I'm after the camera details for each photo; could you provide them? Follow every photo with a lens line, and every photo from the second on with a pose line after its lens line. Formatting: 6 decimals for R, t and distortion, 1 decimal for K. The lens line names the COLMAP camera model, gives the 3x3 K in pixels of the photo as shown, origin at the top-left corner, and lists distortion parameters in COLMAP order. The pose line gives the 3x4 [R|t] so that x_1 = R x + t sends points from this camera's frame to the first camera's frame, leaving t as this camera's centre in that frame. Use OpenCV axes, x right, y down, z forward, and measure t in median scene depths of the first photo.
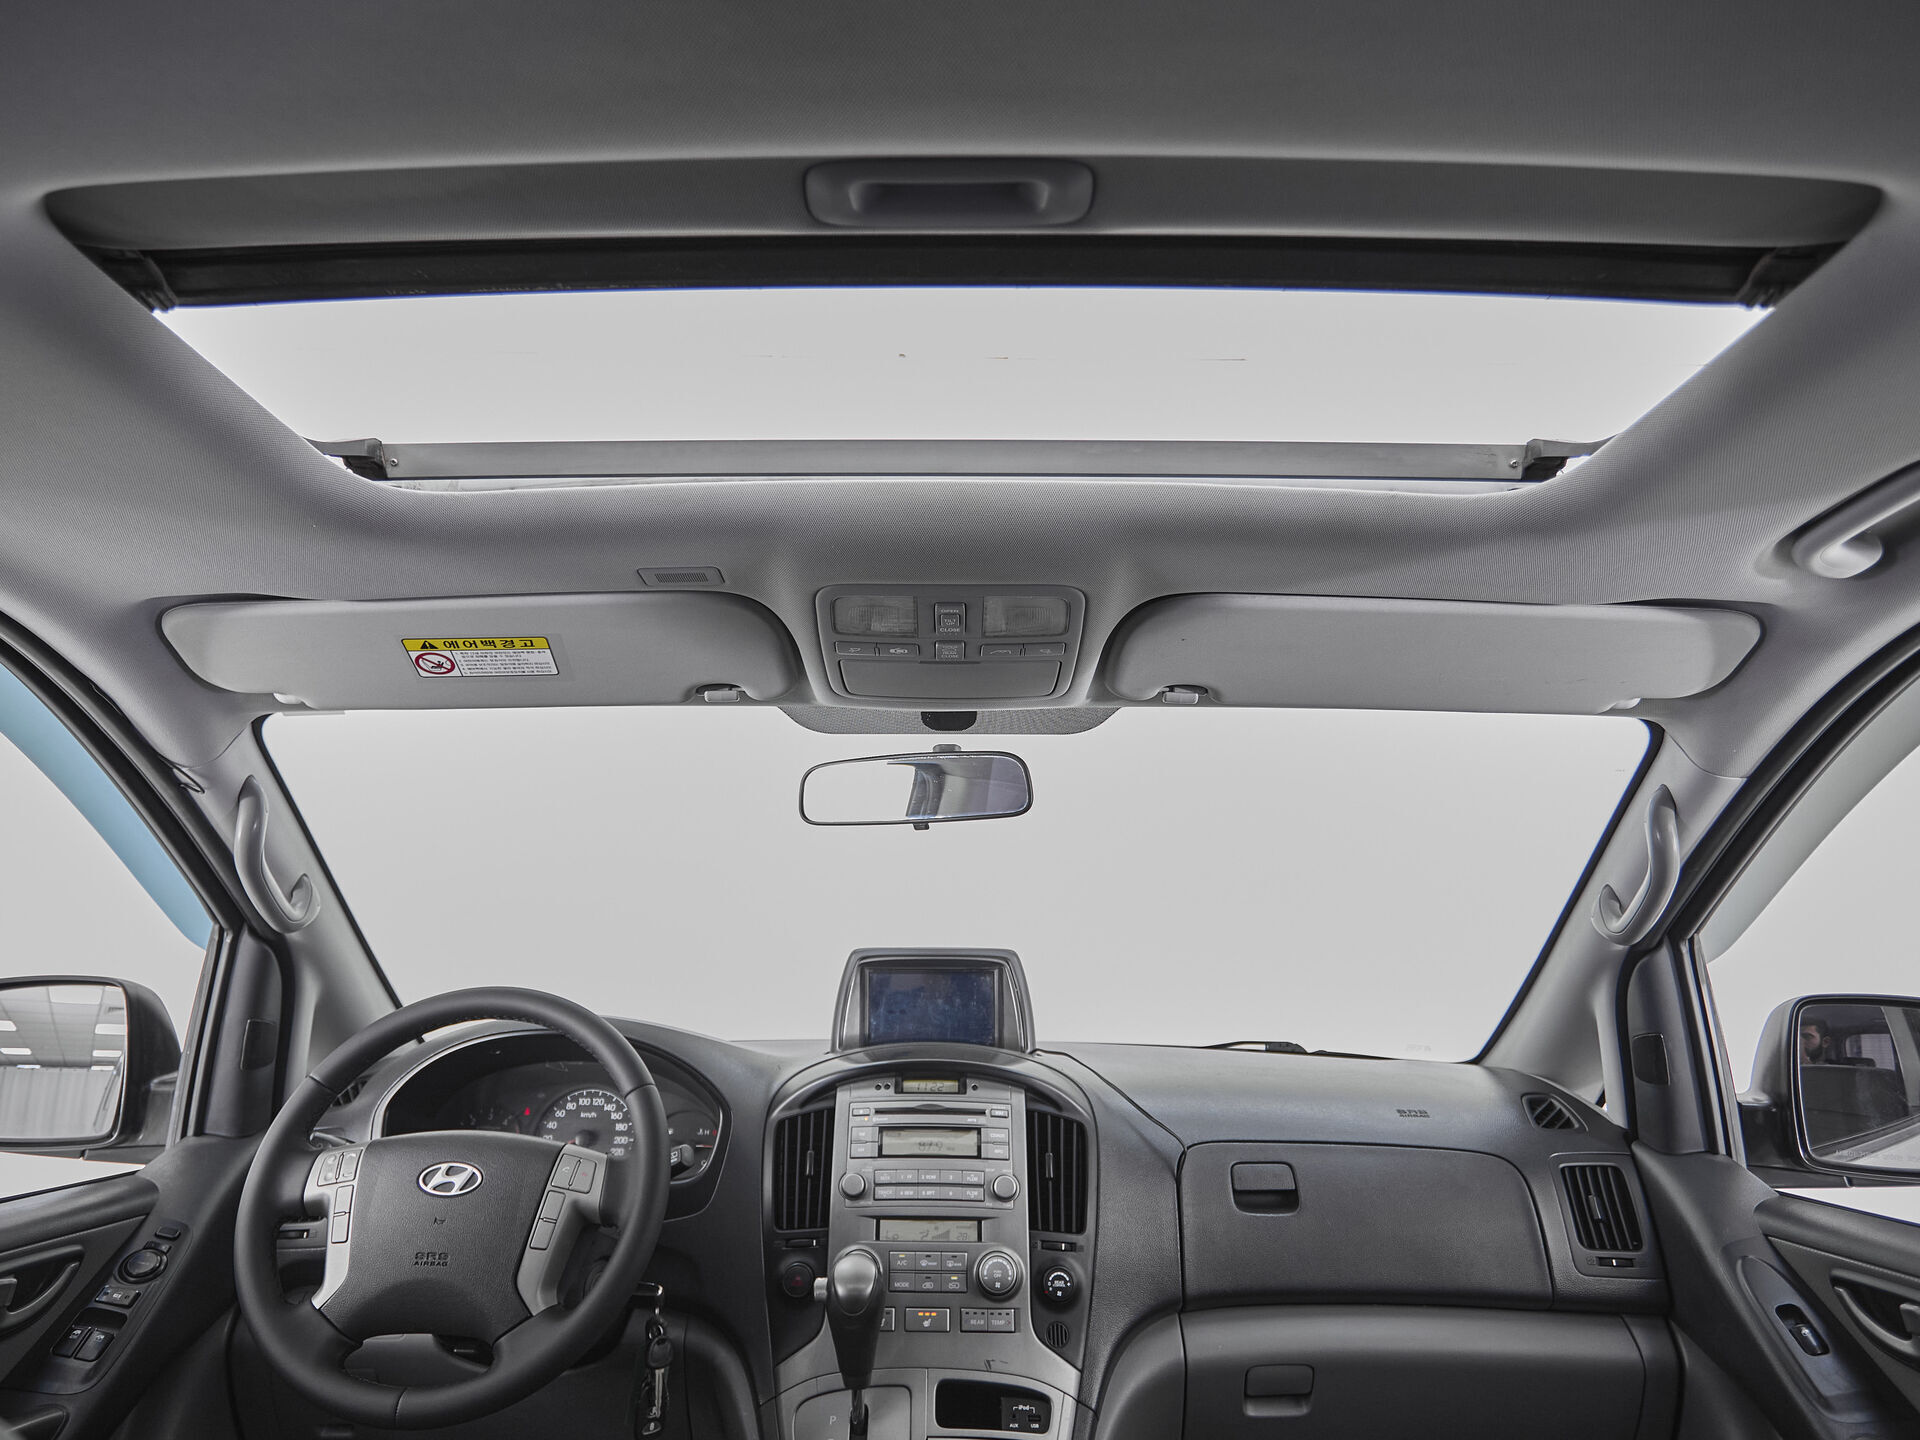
lens RADIAL K [[1180.9, 0, 931.7], [0, 1180.9, 747.9], [0, 0, 1]] dist [0.000547, -0.002954]
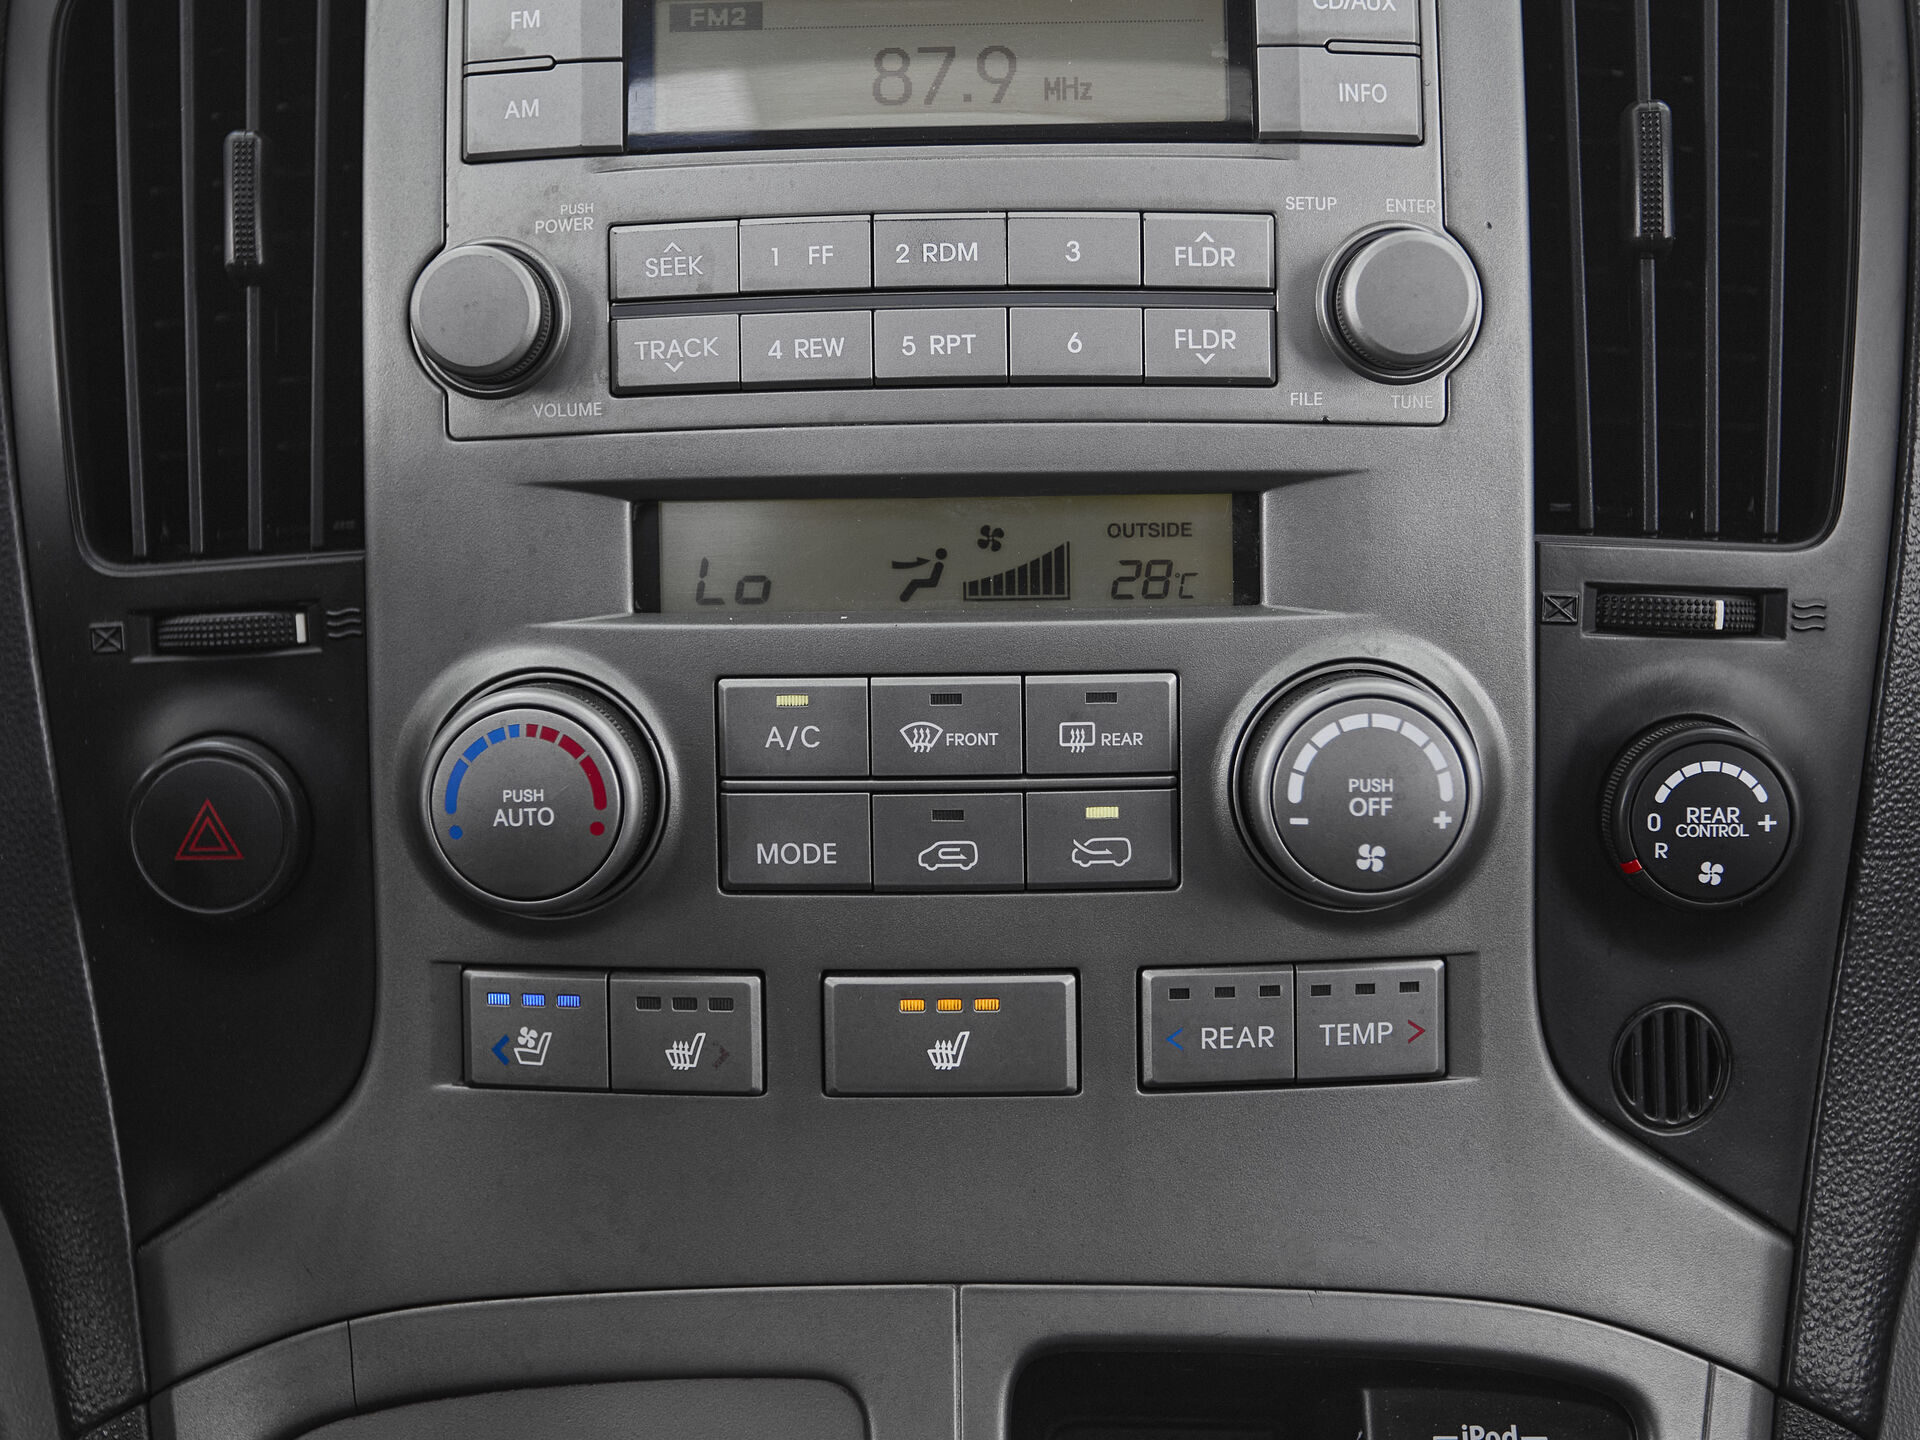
lens RADIAL K [[2137.2, 0, 926.6], [0, 2137.2, 608.1], [0, 0, 1]] dist [-0.001971, 0.004997]
pose [[0.999559, -0.025298, -0.015582, -0.000581], [0.029638, 0.885848, 0.463029, 0.271535], [0.002089, -0.463286, 0.886206, 0.719253]]
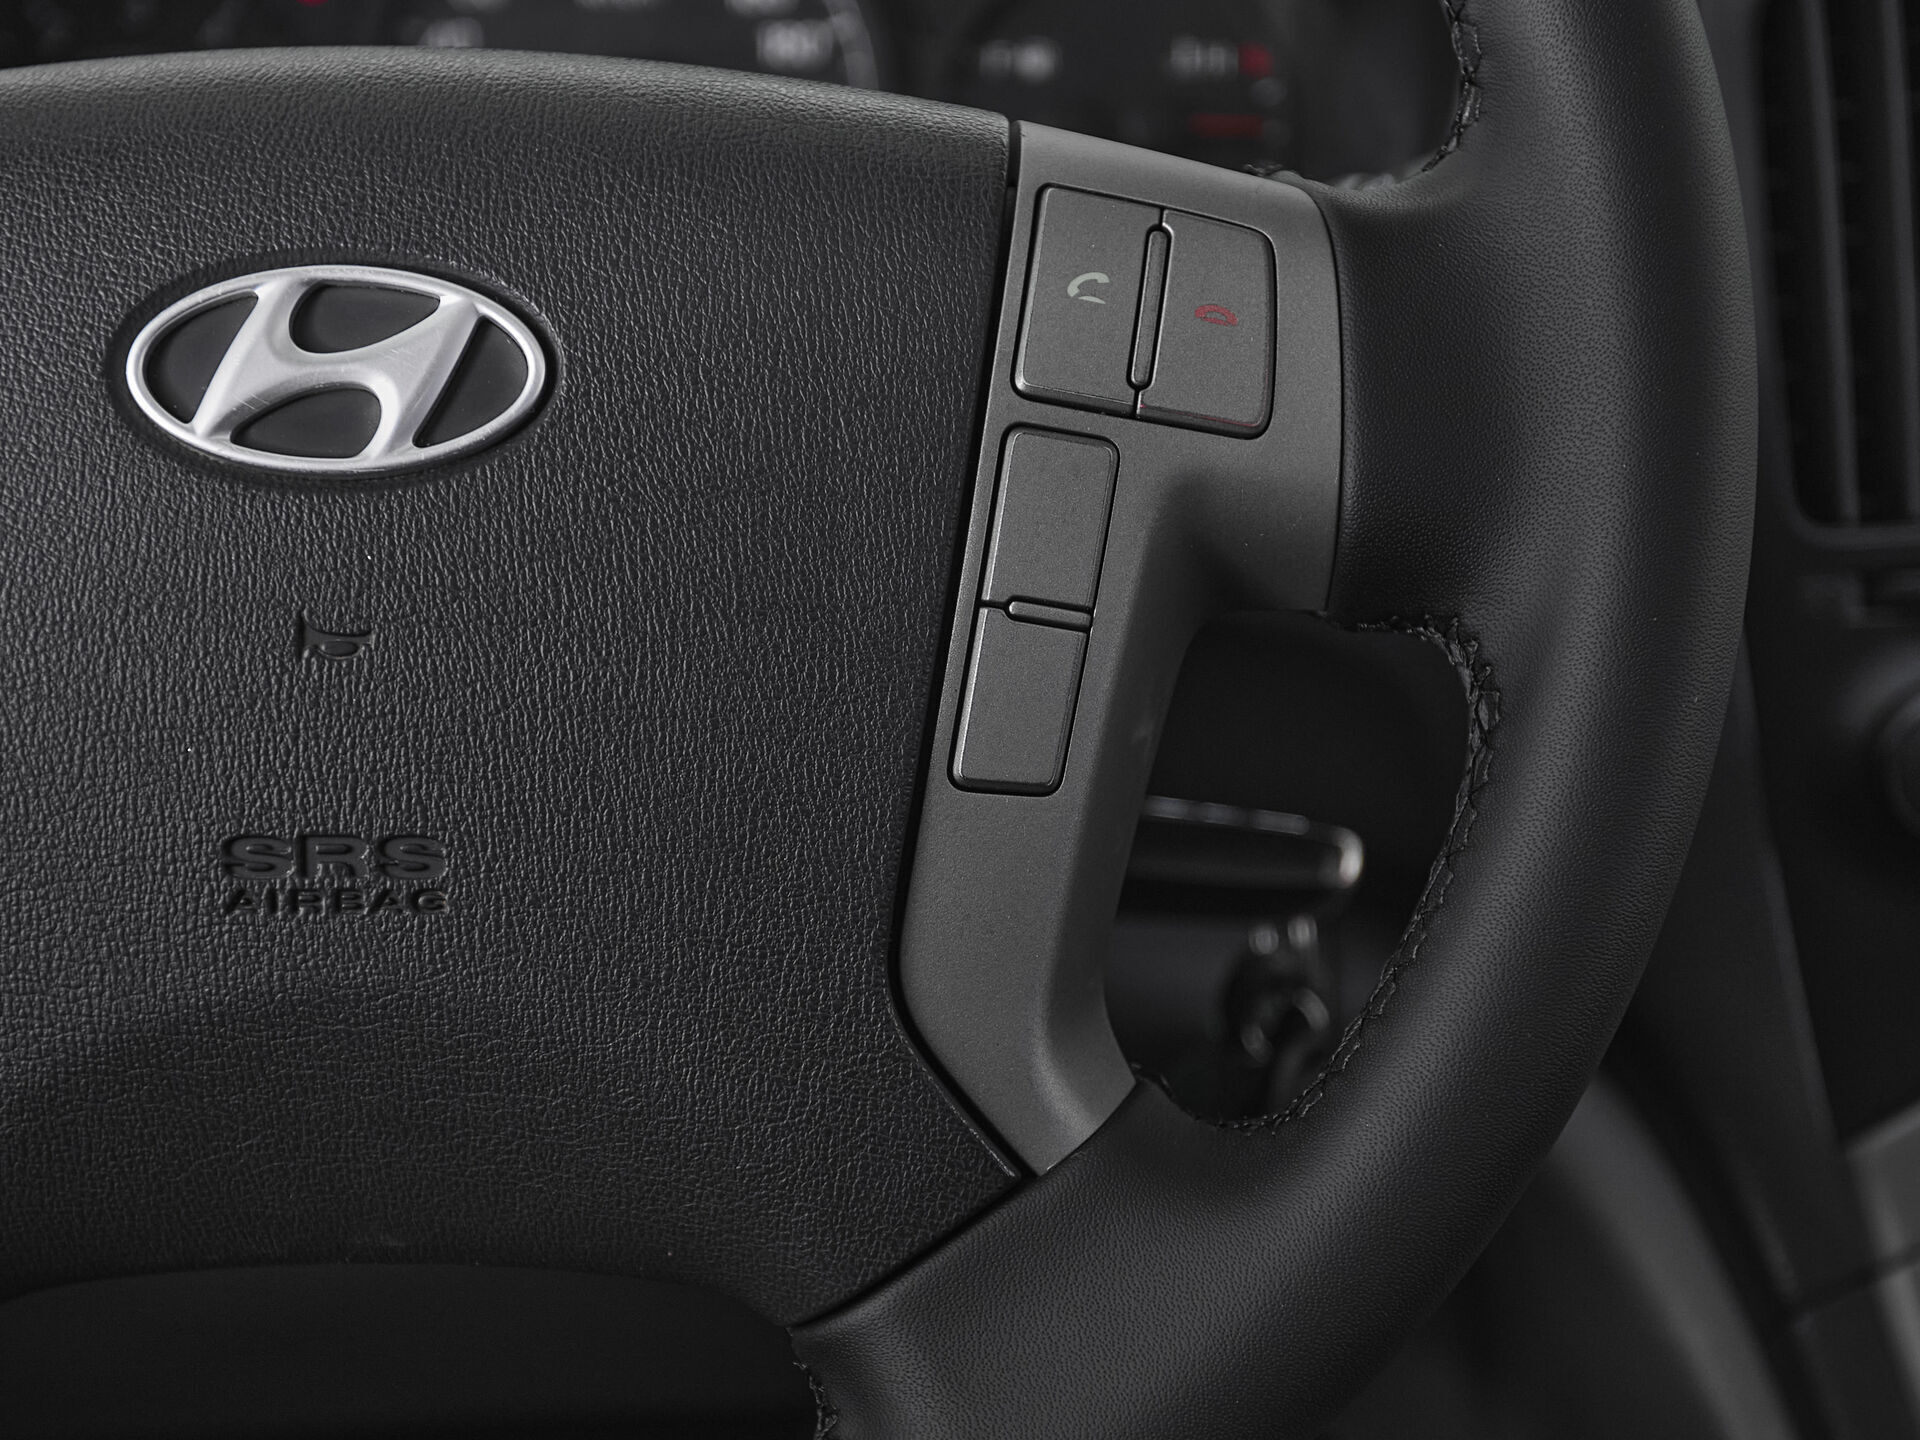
lens RADIAL K [[3147.0, 0, 924.5], [0, 3147.0, 863.1], [0, 0, 1]] dist [0.009500, 0.157702]
pose [[0.999573, -0.025673, 0.013918, -0.290212], [0.014499, 0.849984, 0.526608, 0.180121], [-0.025350, -0.526182, 0.849994, 0.537471]]
